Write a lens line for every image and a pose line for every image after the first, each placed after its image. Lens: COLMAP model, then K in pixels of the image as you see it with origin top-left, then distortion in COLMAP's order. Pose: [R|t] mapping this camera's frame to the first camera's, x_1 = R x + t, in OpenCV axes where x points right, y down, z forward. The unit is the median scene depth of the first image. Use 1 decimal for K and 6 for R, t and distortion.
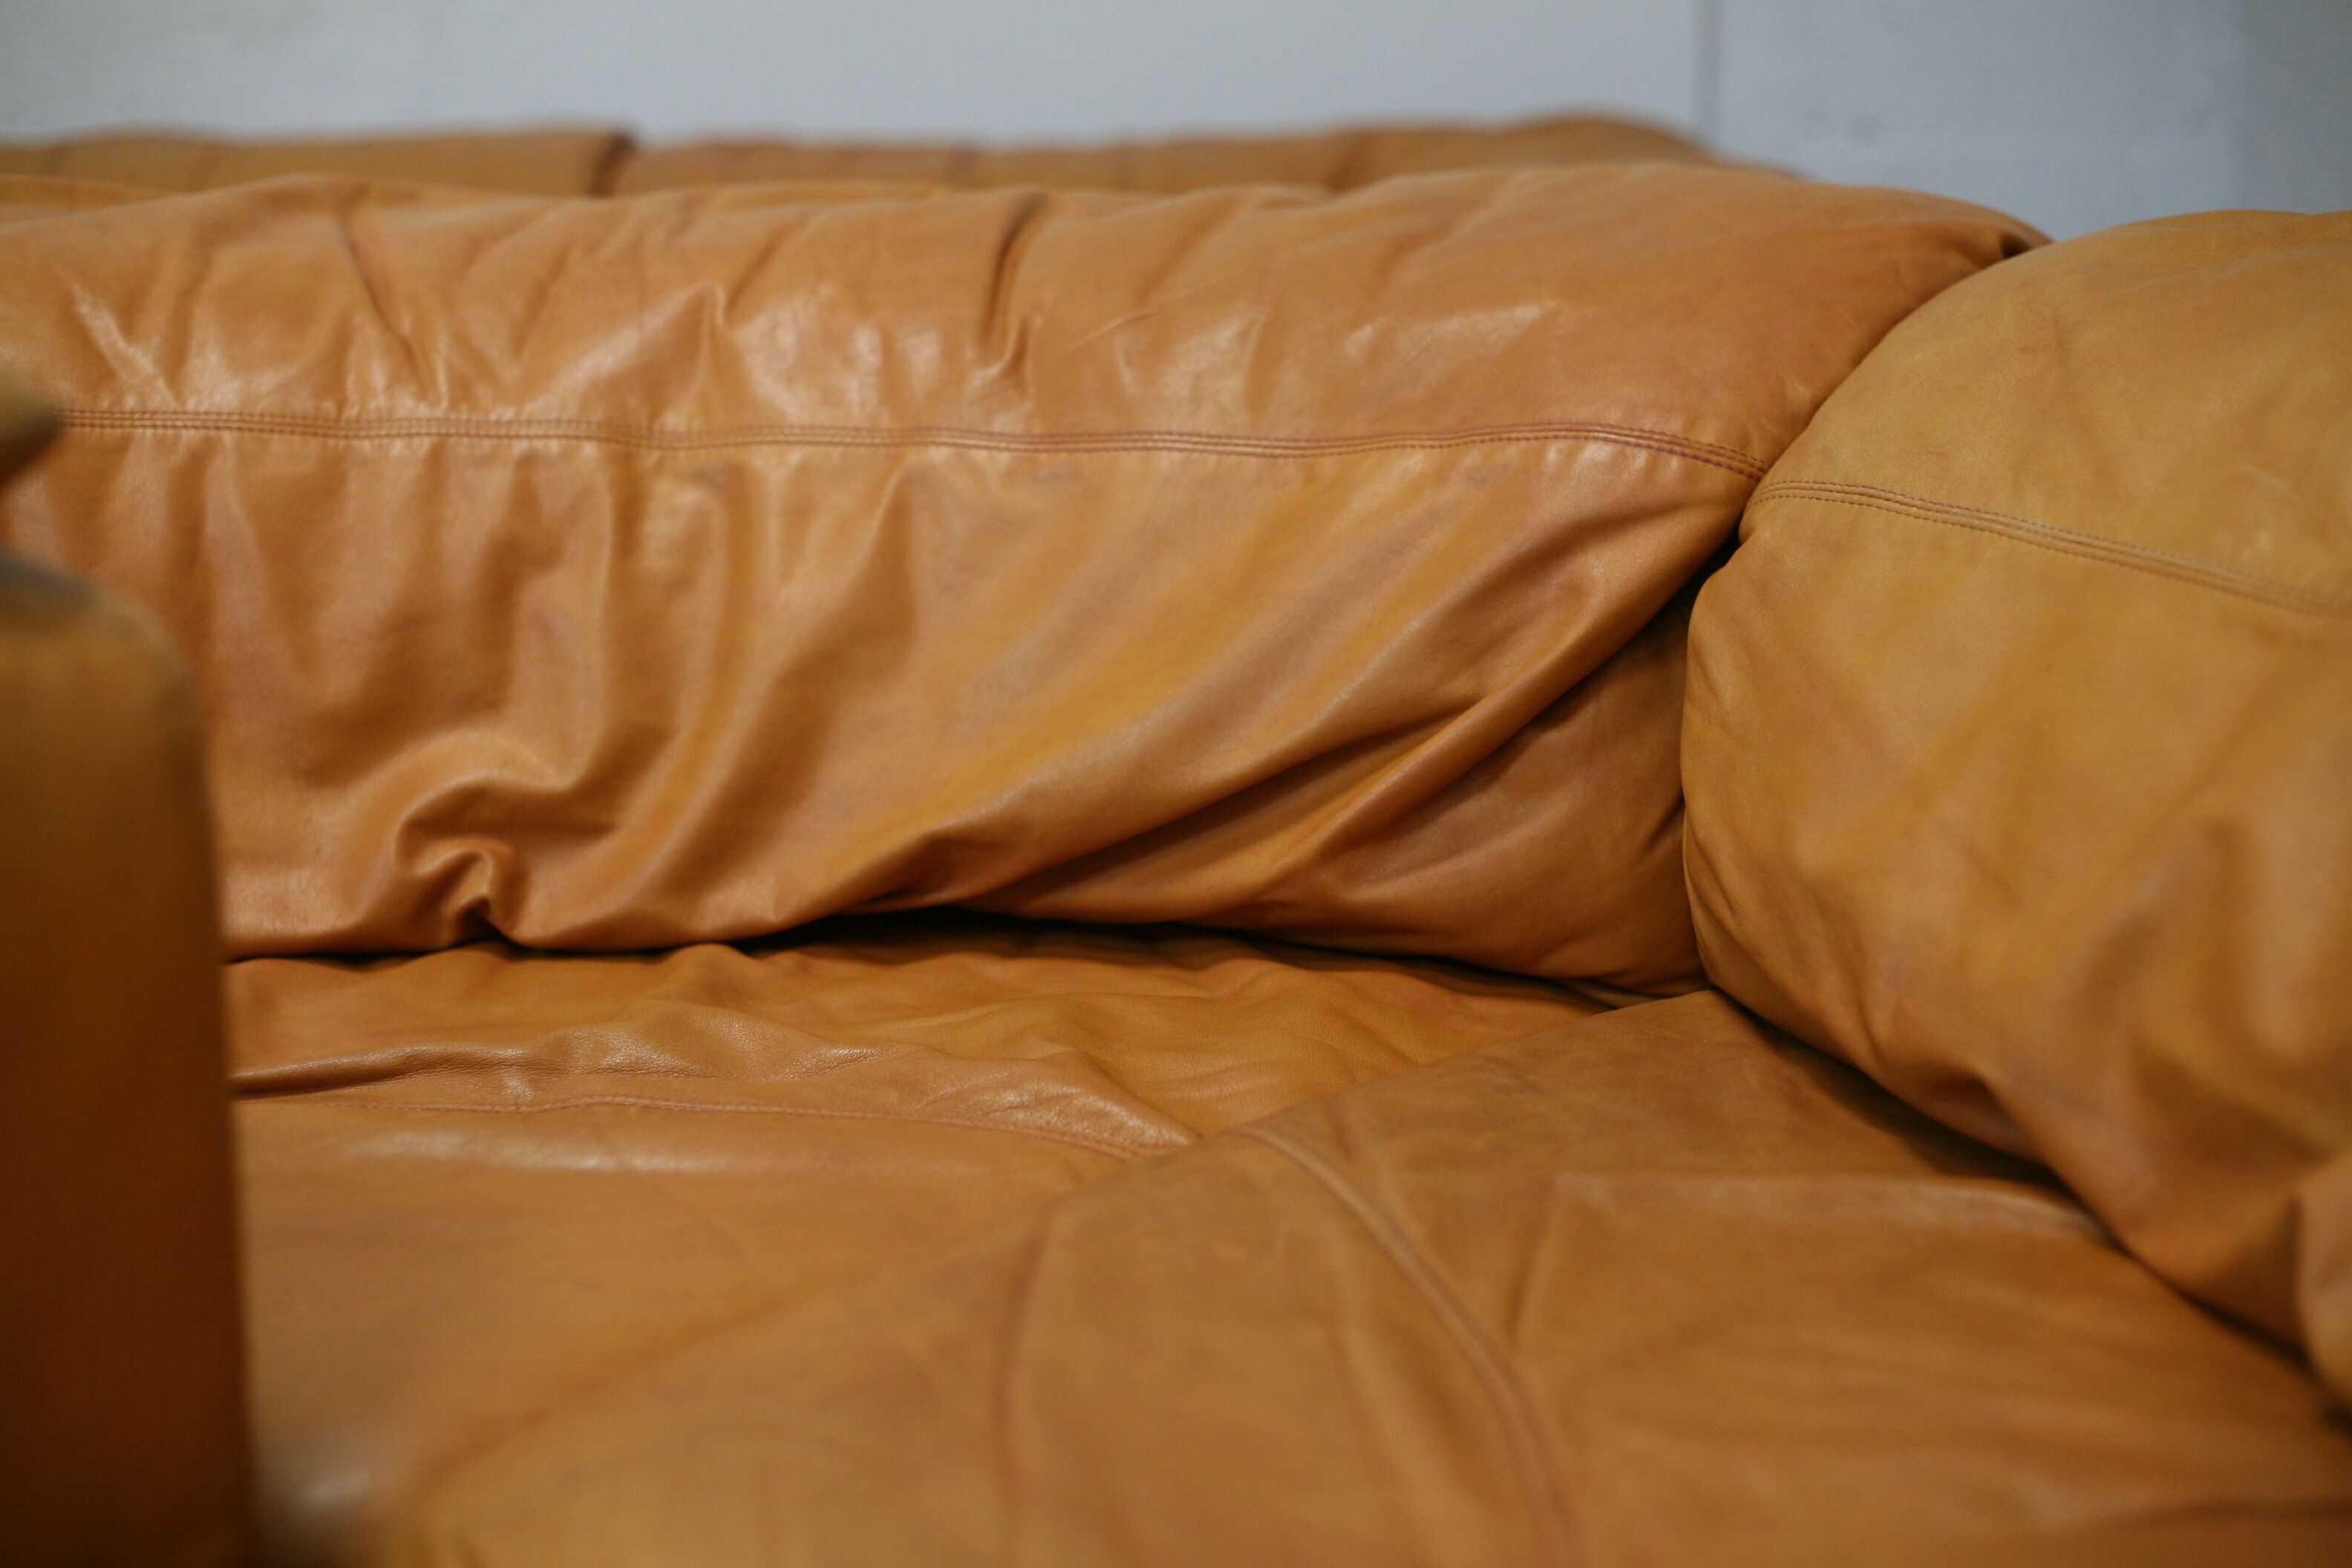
lens RADIAL K [[3477.2, 0, 1176.0], [0, 3477.2, 784.0], [0, 0, 1]] dist [-0.117770, -0.054437]
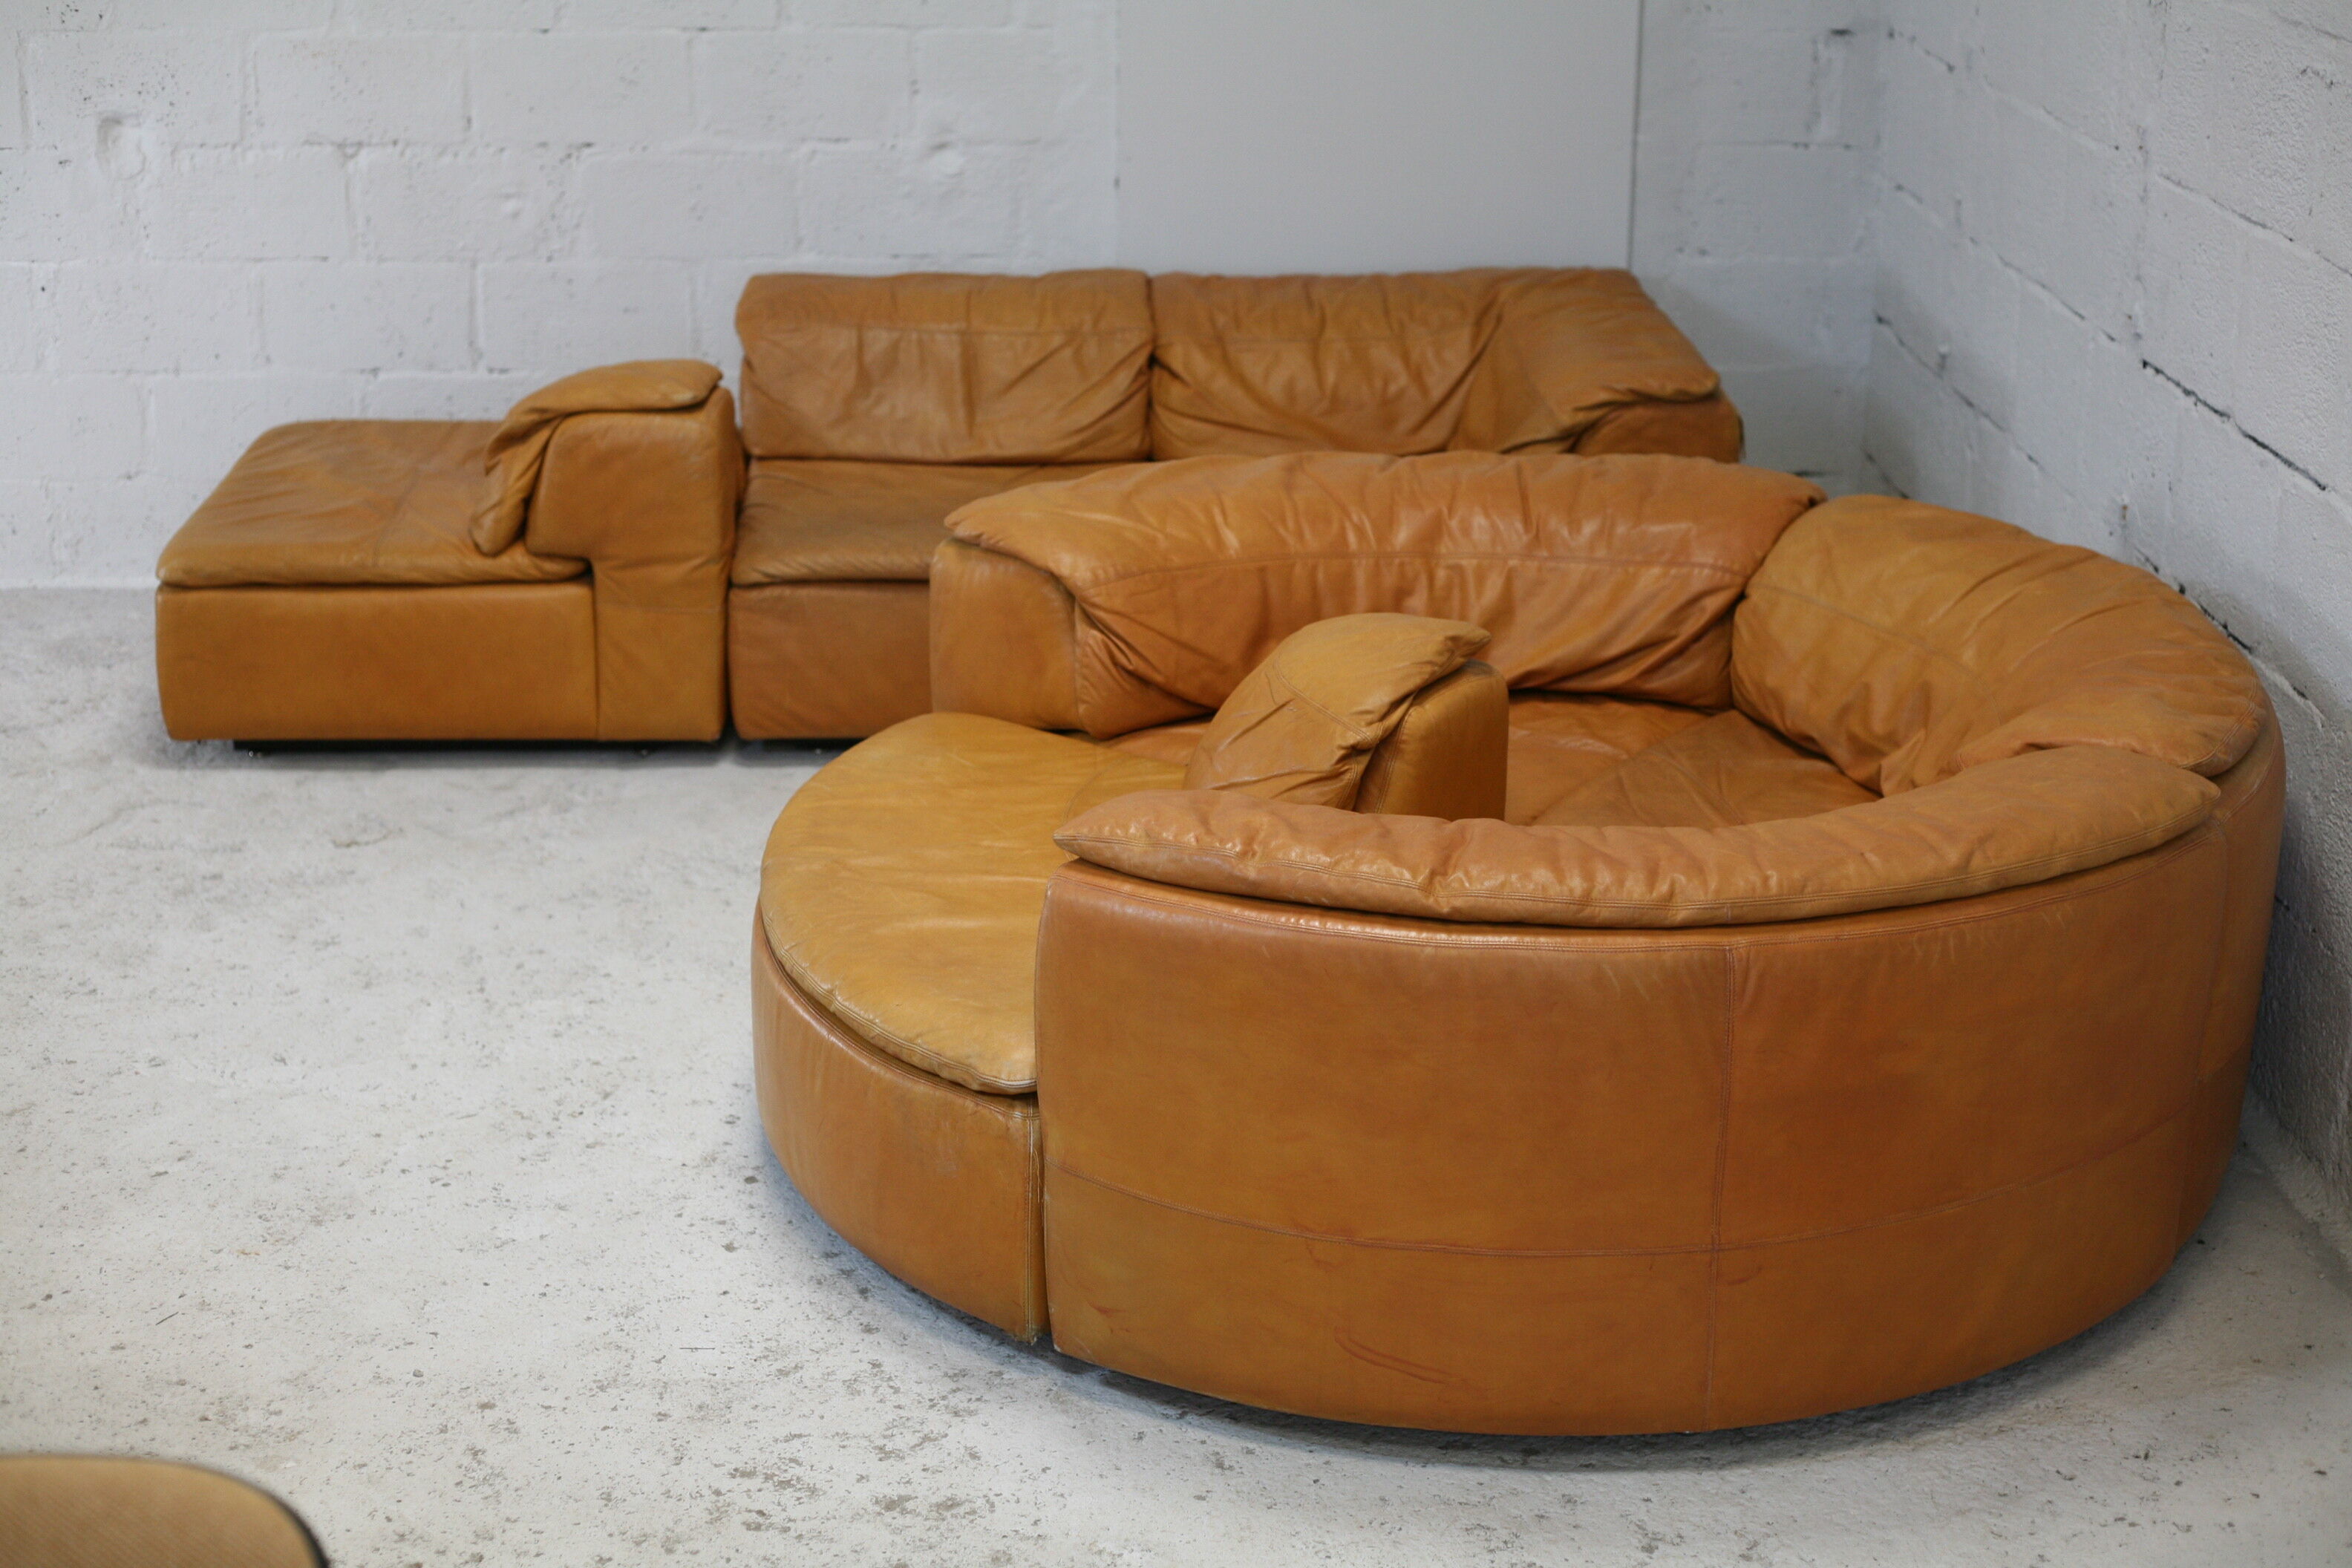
lens RADIAL K [[3477.2, 0, 1176.0], [0, 3477.2, 784.0], [0, 0, 1]] dist [-0.117770, -0.054437]
pose [[0.994489, -0.027117, 0.101276, -0.873044], [0.013225, 0.990703, 0.135400, -0.395406], [-0.104006, -0.133315, 0.985601, -2.800664]]
